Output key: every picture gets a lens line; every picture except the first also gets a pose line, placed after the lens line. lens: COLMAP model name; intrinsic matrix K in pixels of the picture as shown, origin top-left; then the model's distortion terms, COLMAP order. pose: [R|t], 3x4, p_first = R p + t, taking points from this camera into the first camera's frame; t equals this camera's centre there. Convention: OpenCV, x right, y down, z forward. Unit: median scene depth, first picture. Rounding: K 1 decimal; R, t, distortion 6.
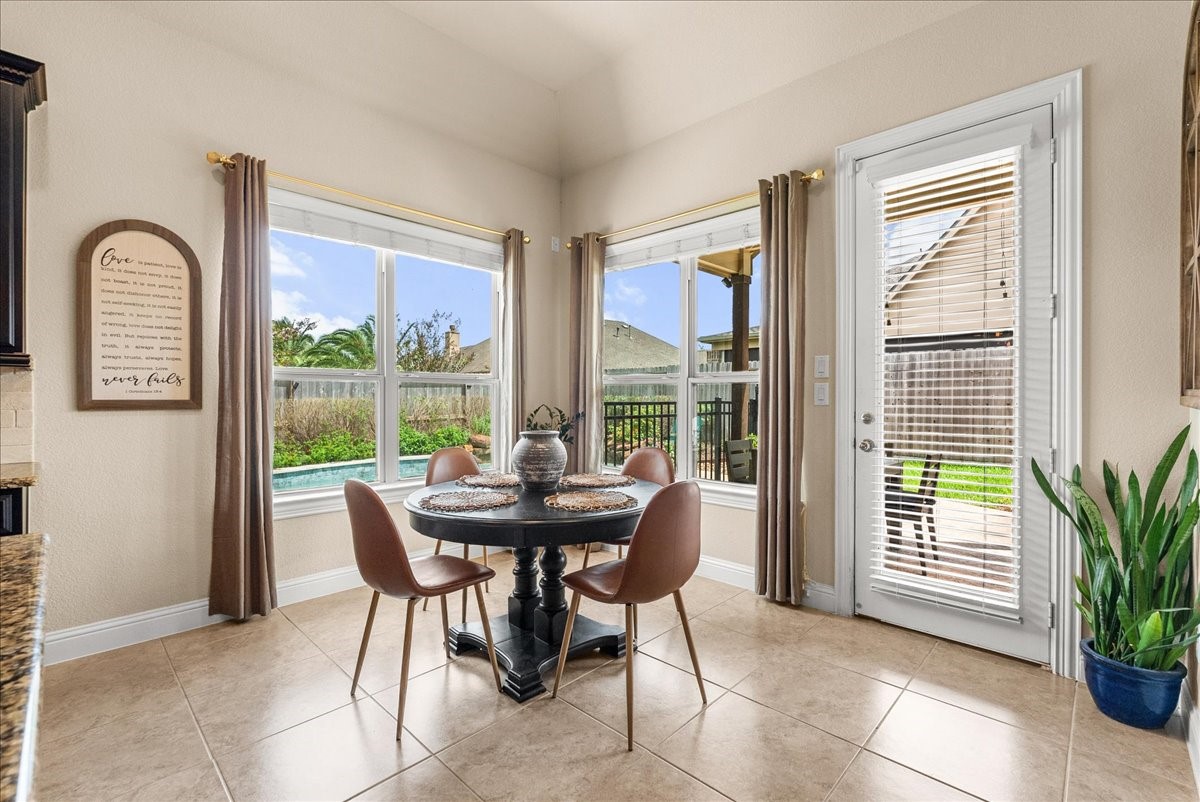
lens RADIAL K [[527.8, 0, 605.5], [0, 527.8, 404.7], [0, 0, 1]] dist [-0.001036, -0.000040]
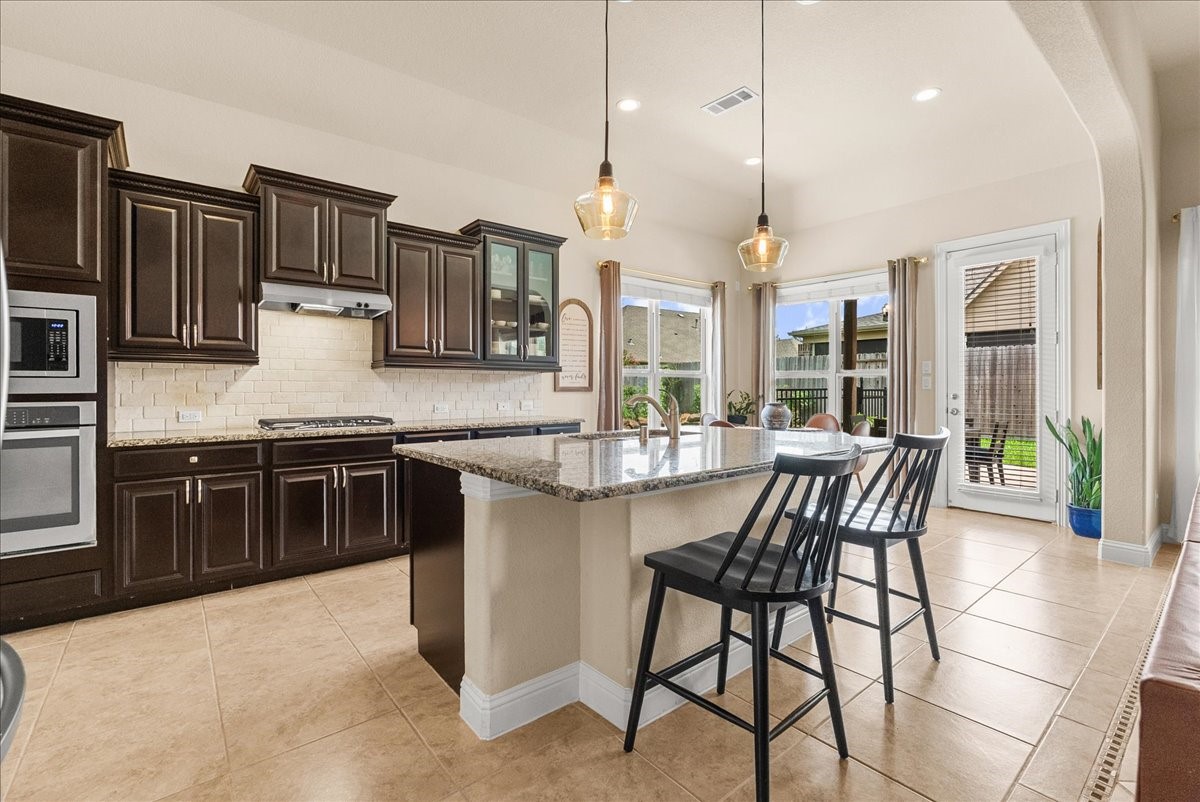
lens RADIAL K [[538.3, 0, 604.1], [0, 538.3, 390.2], [0, 0, 1]] dist [-0.000552, 0.000092]
pose [[0.993520, -0.001400, -0.113646, -0.436108], [0.000495, 0.999968, -0.007987, 0.016618], [0.113653, 0.007879, 0.993489, -0.865366]]
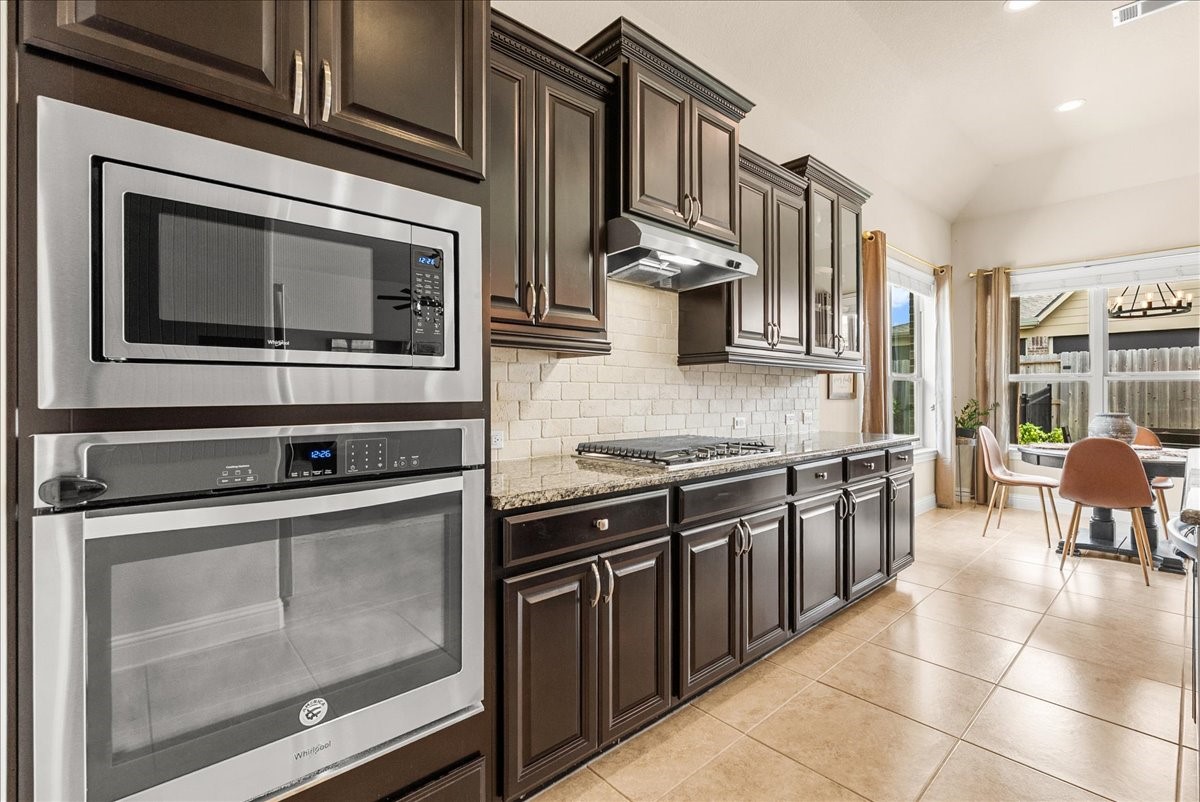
lens RADIAL K [[537.9, 0, 613.0], [0, 537.9, 395.7], [0, 0, 1]] dist [-0.002529, -0.000311]
pose [[0.998309, -0.000106, -0.058134, -1.209942], [-0.000434, 0.999957, -0.009270, 0.012768], [0.058133, 0.009280, 0.998266, -0.523426]]
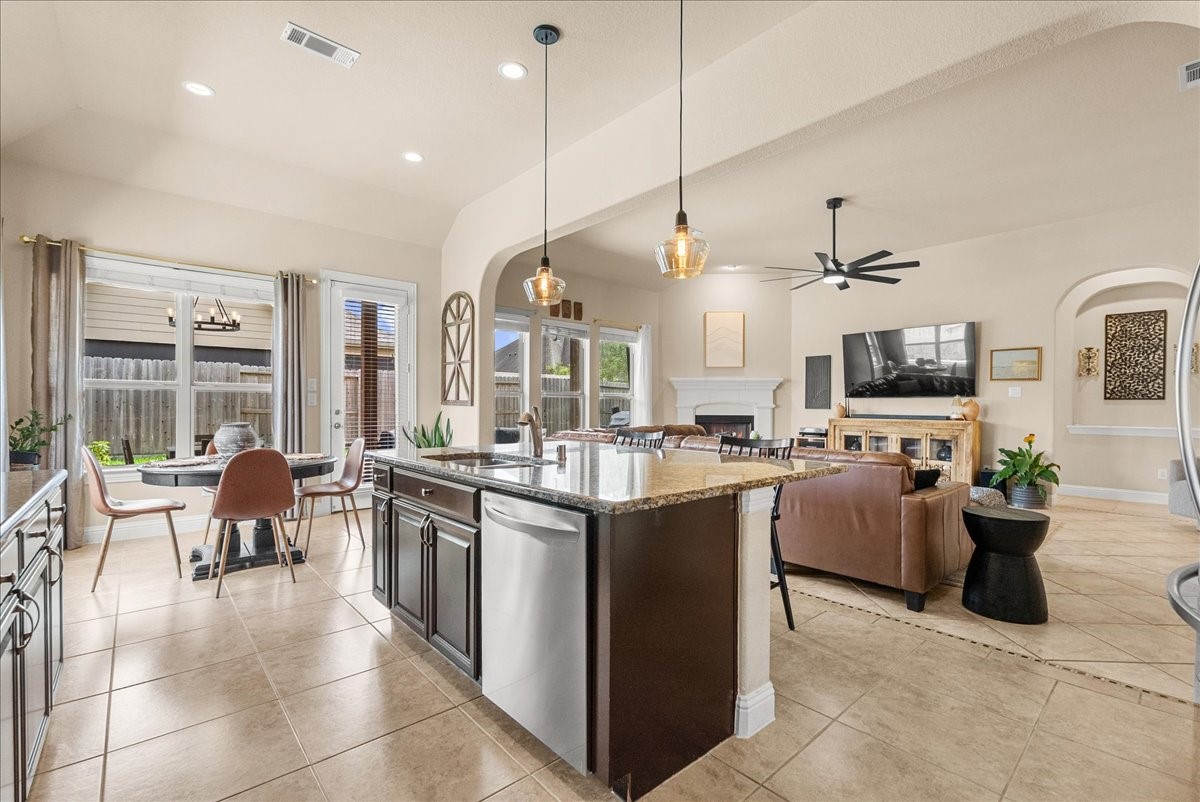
lens RADIAL K [[527.8, 0, 605.5], [0, 527.8, 404.7], [0, 0, 1]] dist [-0.001036, -0.000040]
pose [[0.082088, -0.002465, 0.996622, -1.279166], [0.010348, 0.999945, 0.001621, 0.005119], [-0.996571, 0.010180, 0.082109, -0.156268]]
